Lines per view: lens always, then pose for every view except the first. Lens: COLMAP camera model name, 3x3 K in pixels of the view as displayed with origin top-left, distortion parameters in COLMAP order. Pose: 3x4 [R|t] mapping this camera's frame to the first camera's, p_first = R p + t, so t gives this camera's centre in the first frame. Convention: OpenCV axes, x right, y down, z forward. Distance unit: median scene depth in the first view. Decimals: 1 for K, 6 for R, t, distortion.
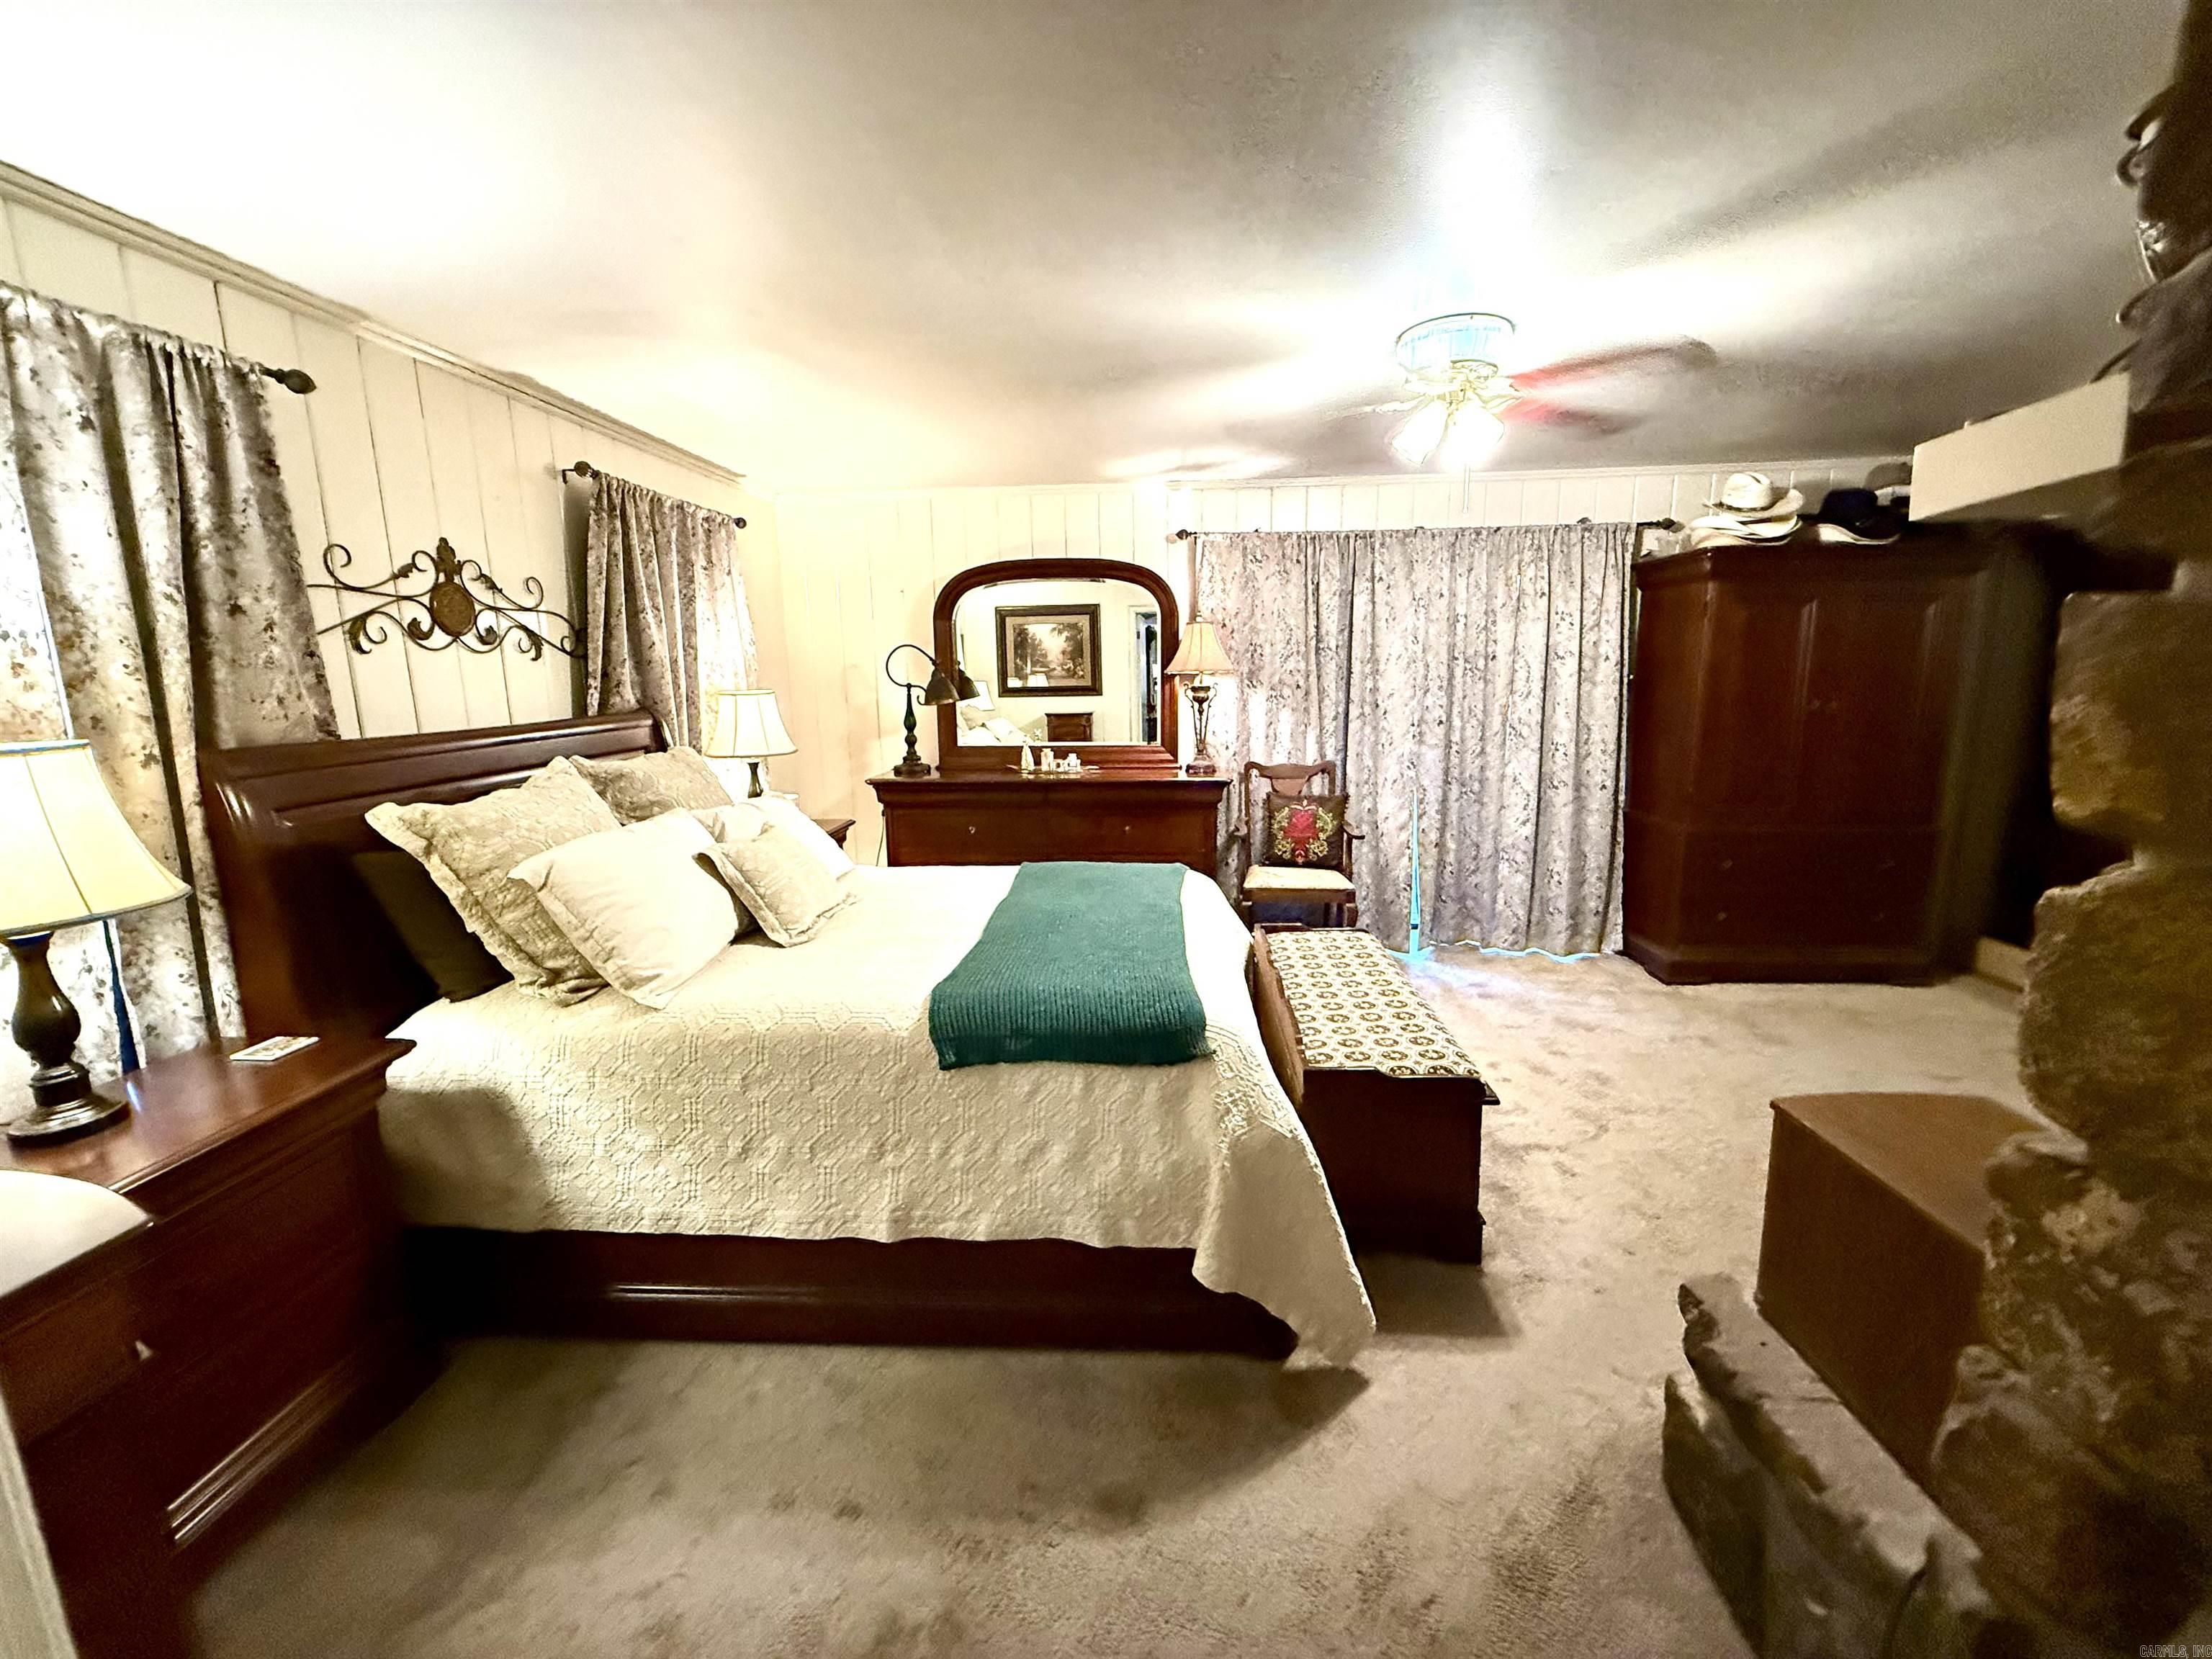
lens RADIAL K [[879.0, 0, 1101.0], [0, 879.0, 827.6], [0, 0, 1]] dist [0.001191, -0.001288]
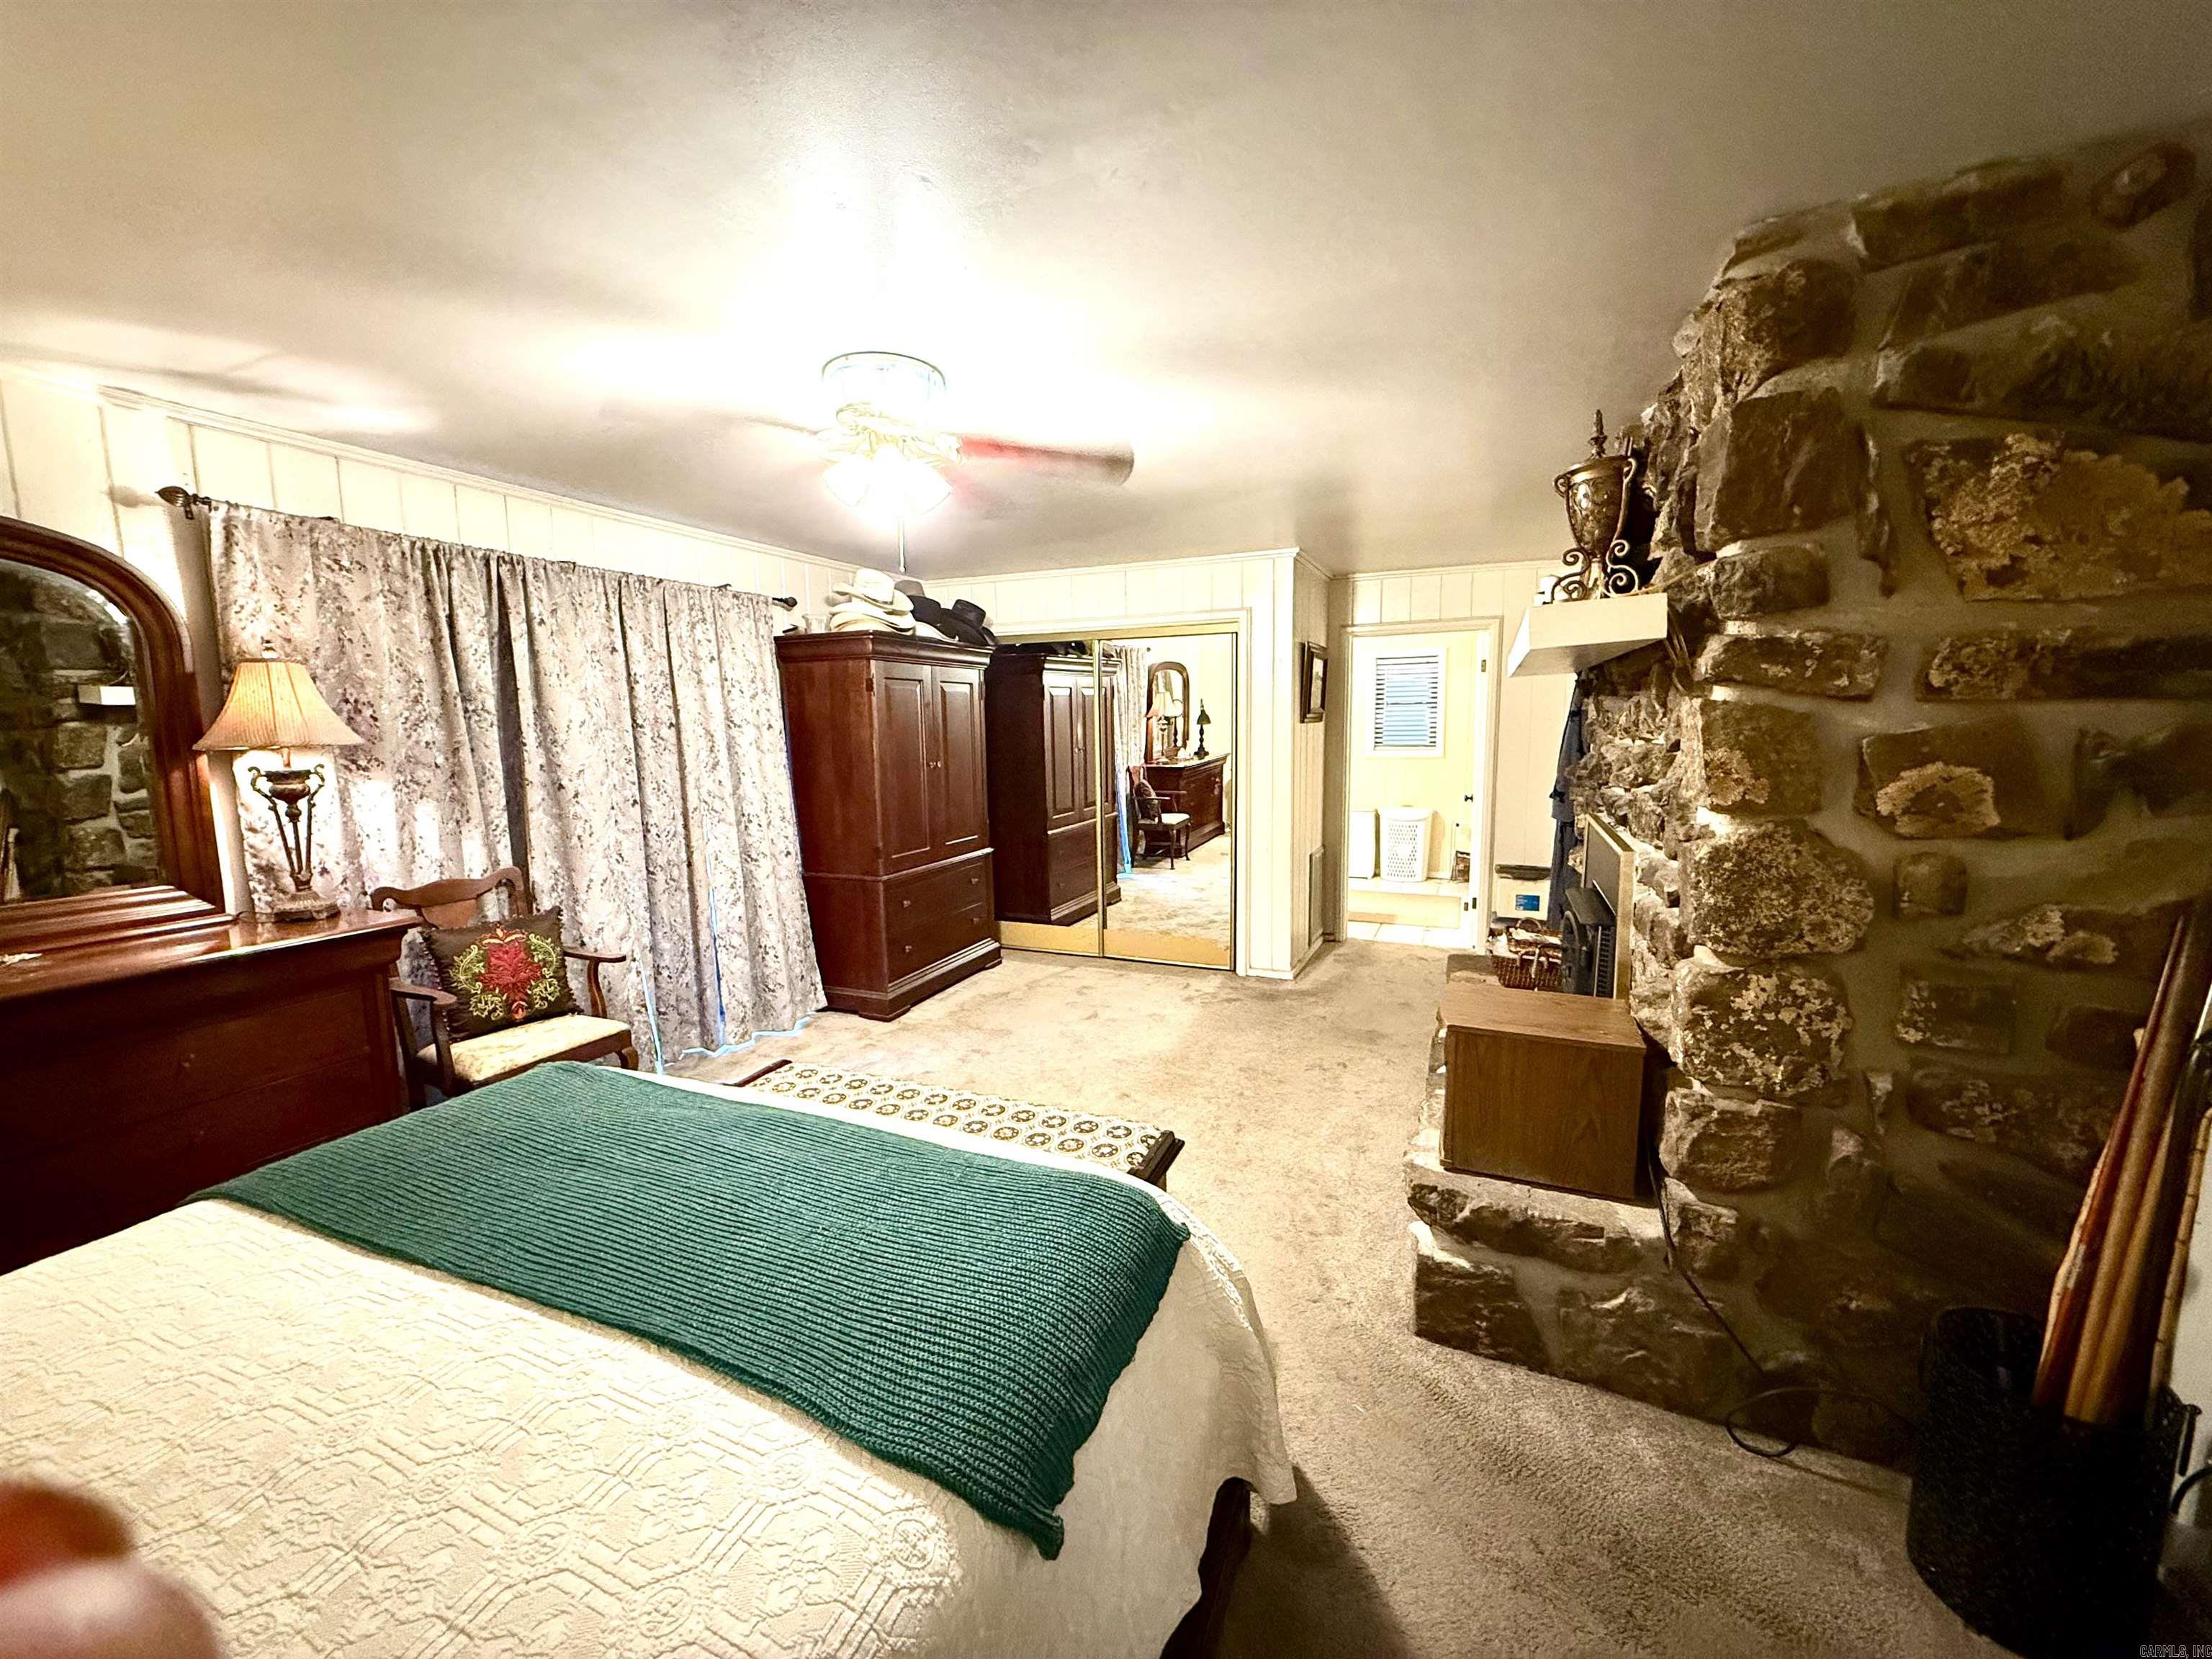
lens RADIAL K [[879.0, 0, 1100.4], [0, 879.0, 831.1], [0, 0, 1]] dist [0.001191, -0.001288]
pose [[0.327319, -0.105668, 0.938987, -0.252717], [0.173293, 0.983586, 0.050279, -0.059828], [-0.928887, 0.146262, 0.340258, 0.321339]]
